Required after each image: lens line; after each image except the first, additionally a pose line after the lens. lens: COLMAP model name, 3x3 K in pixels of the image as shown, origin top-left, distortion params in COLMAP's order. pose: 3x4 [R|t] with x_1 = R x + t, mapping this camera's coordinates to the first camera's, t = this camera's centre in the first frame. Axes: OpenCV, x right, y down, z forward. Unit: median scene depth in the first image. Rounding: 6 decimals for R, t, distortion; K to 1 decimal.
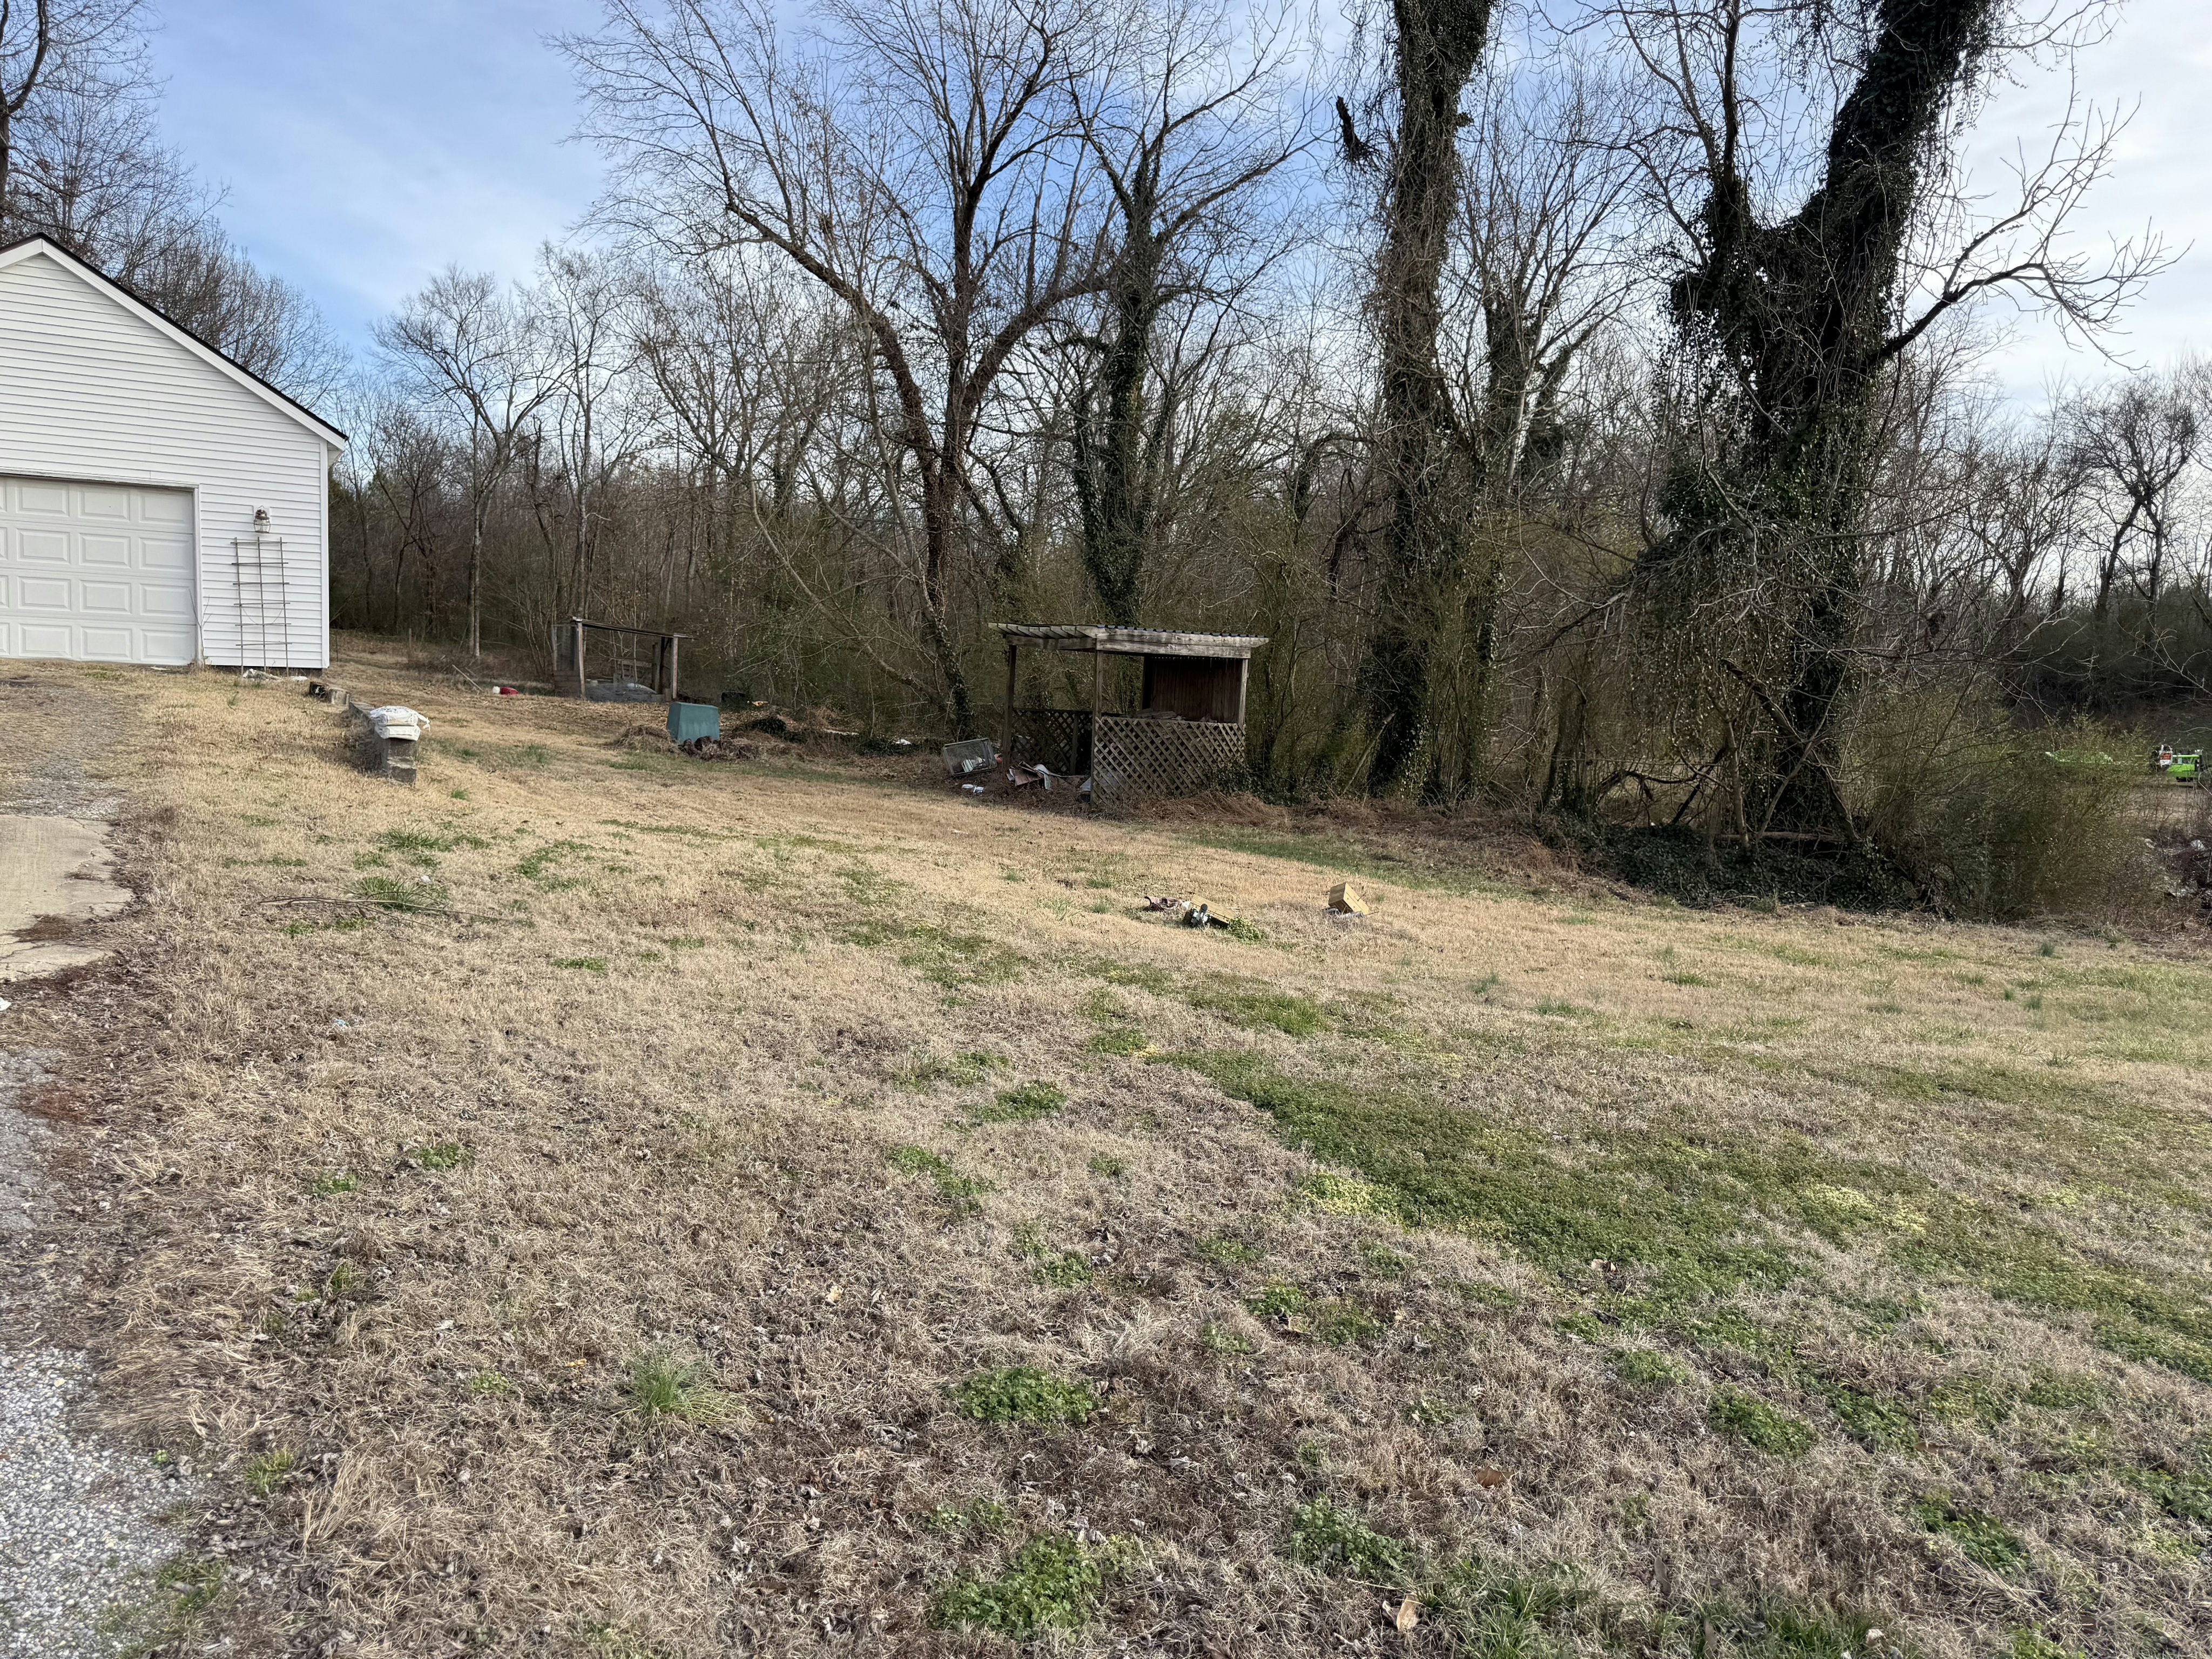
lens RADIAL K [[1576.6, 0, 1106.0], [0, 1576.6, 829.5], [0, 0, 1]] dist [0.006094, -0.001677]
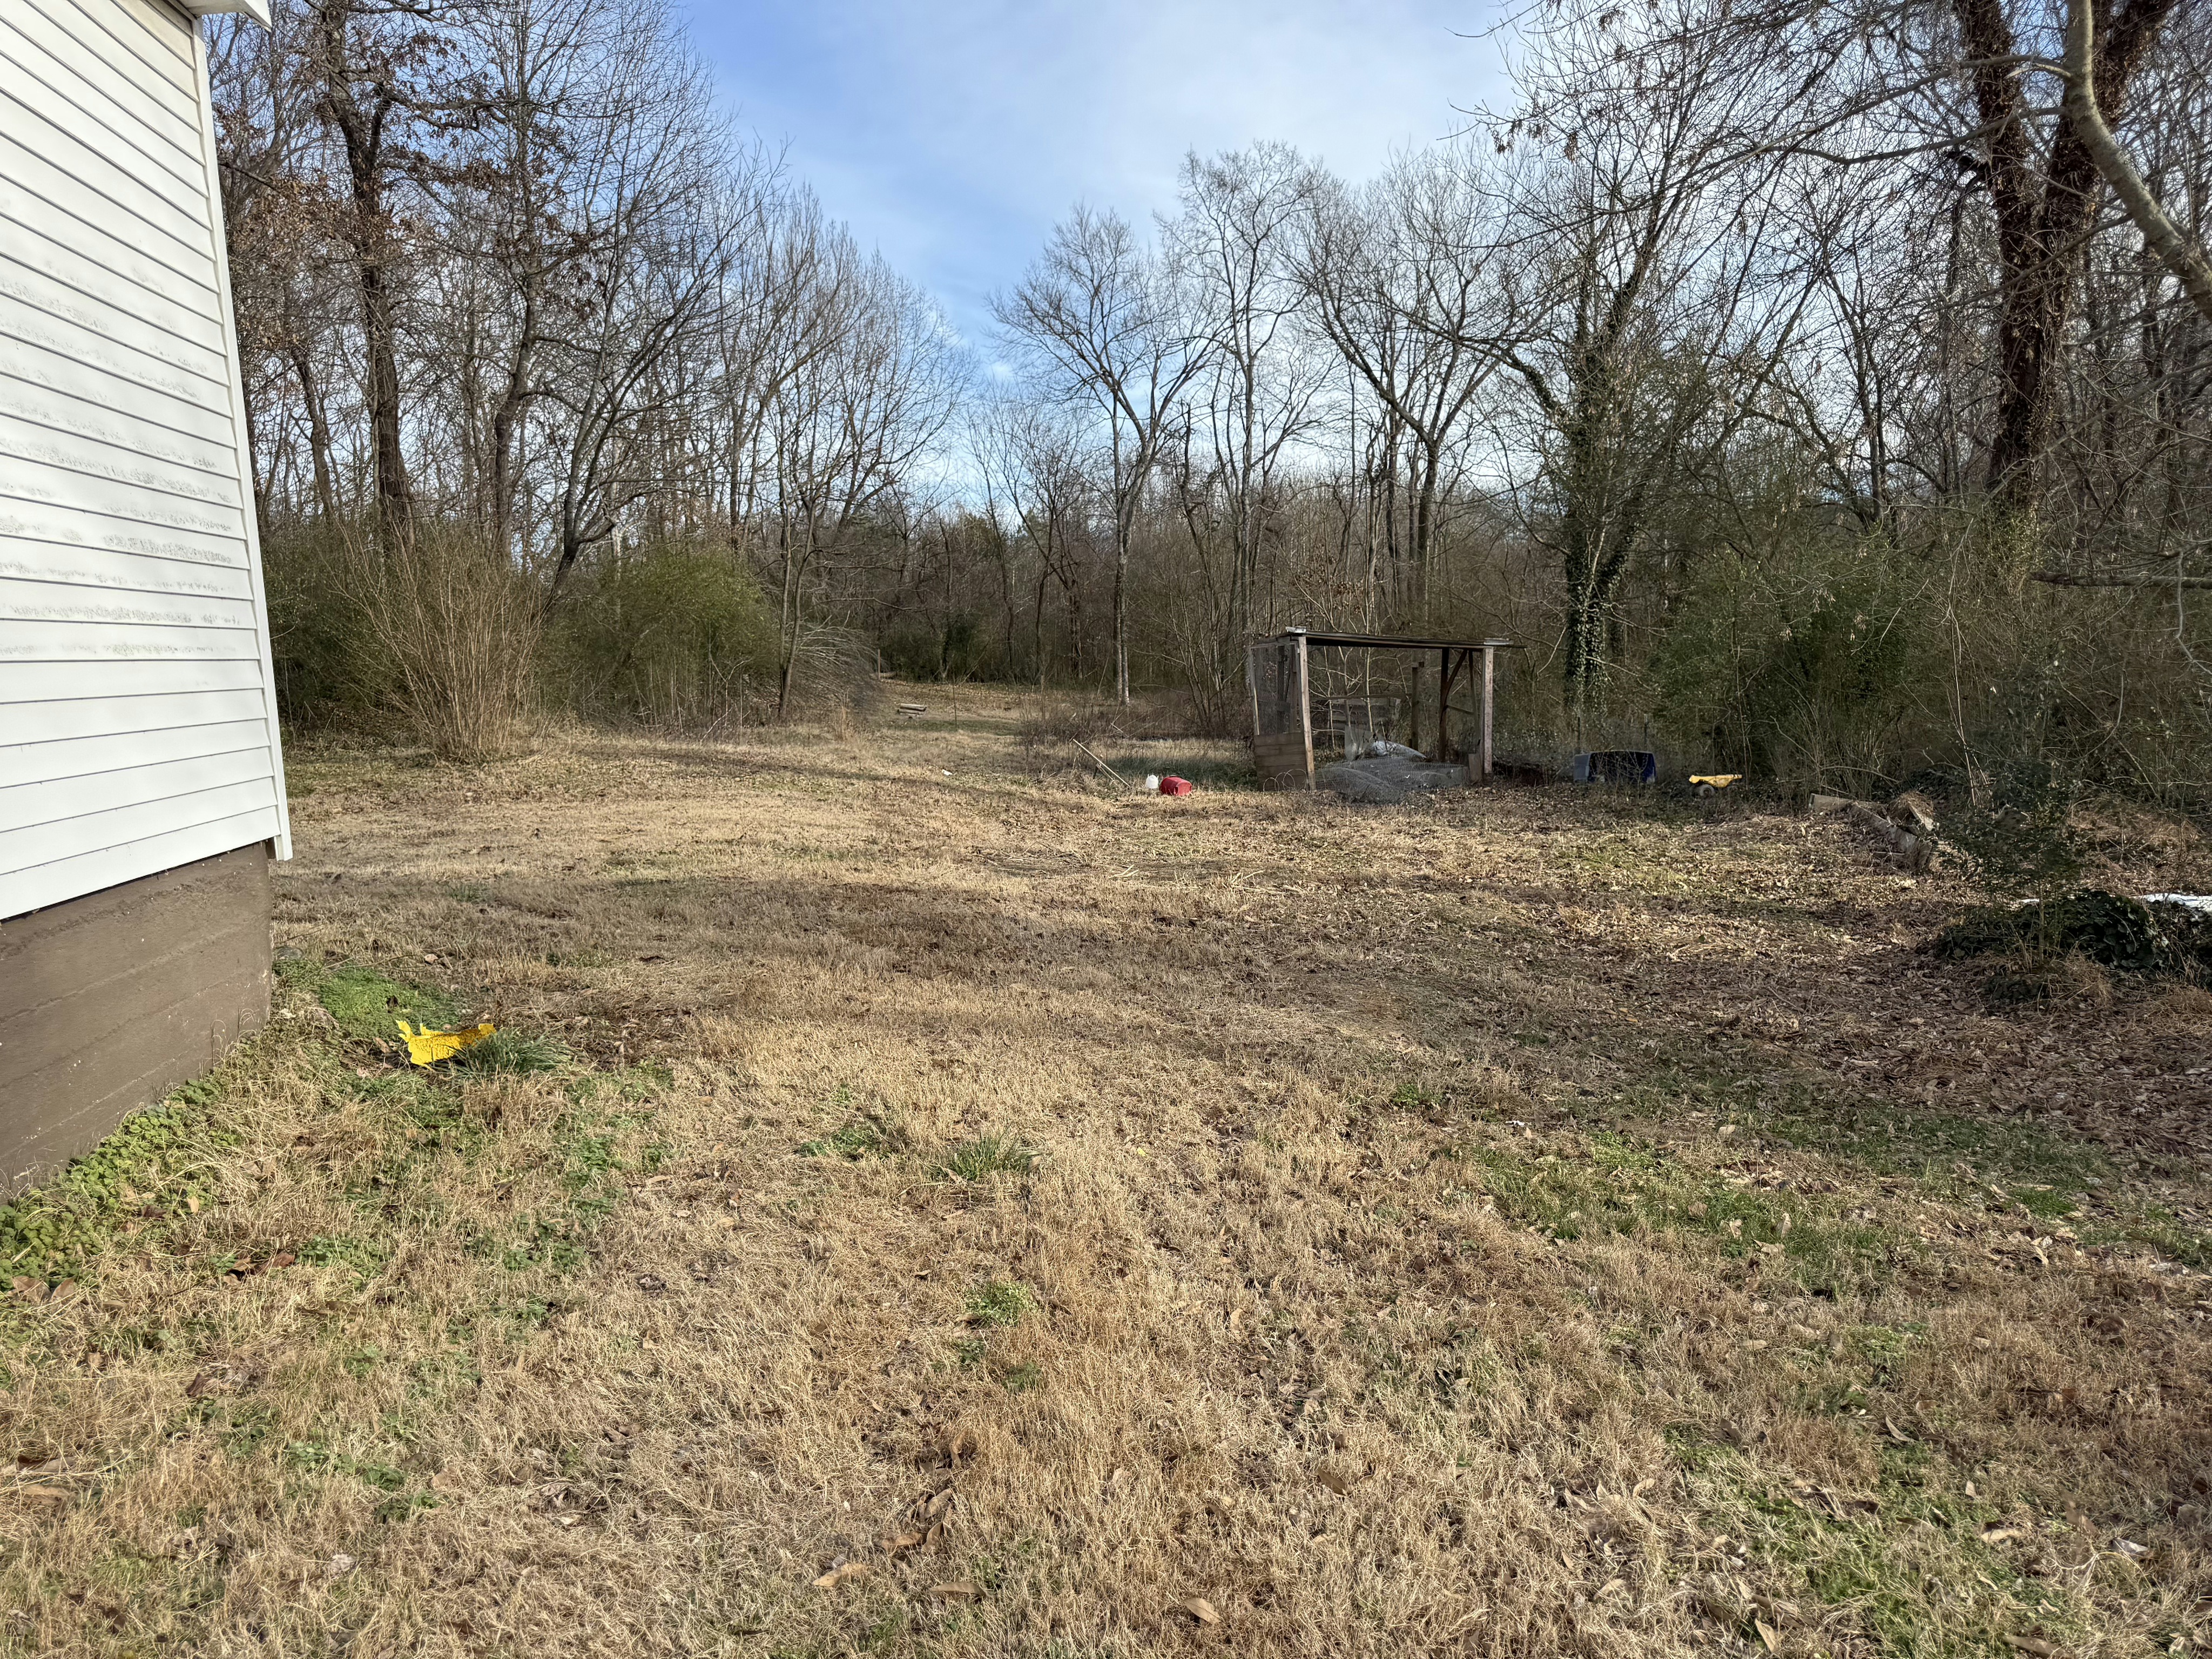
lens RADIAL K [[1538.4, 0, 1106.0], [0, 1538.4, 829.5], [0, 0, 1]] dist [0.170818, -0.222695]
pose [[0.920102, -0.040706, -0.389557, -0.101331], [0.038408, 0.999168, -0.013690, -0.033224], [0.389790, -0.002366, 0.920901, 0.262515]]
